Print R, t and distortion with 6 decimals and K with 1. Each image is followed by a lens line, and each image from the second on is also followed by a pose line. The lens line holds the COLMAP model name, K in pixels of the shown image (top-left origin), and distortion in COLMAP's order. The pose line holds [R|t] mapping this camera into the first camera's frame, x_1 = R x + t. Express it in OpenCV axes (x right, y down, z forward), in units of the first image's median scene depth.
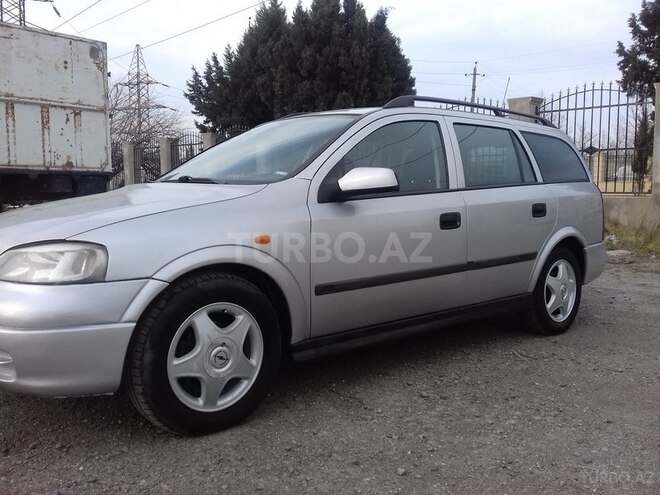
lens RADIAL K [[596.3, 0, 330.0], [0, 596.3, 247.5], [0, 0, 1]] dist [0.096796, -0.182131]
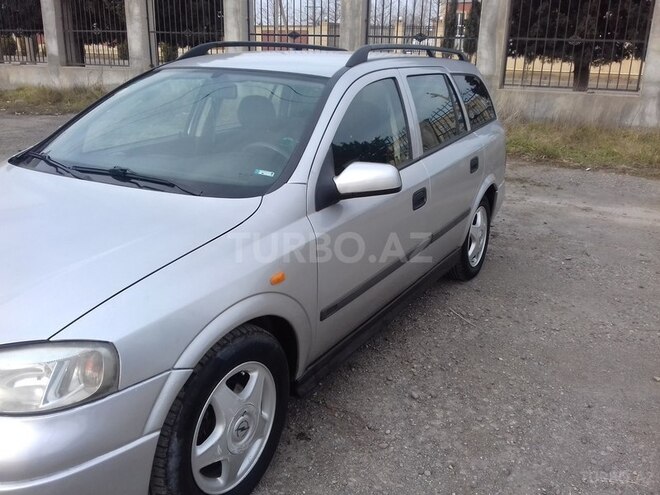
lens RADIAL K [[596.3, 0, 330.0], [0, 596.3, 247.5], [0, 0, 1]] dist [0.096796, -0.182131]
pose [[0.946236, -0.077201, 0.314130, -0.271346], [0.005646, 0.974897, 0.222583, -0.214053], [-0.323428, -0.208842, 0.922919, 0.217241]]
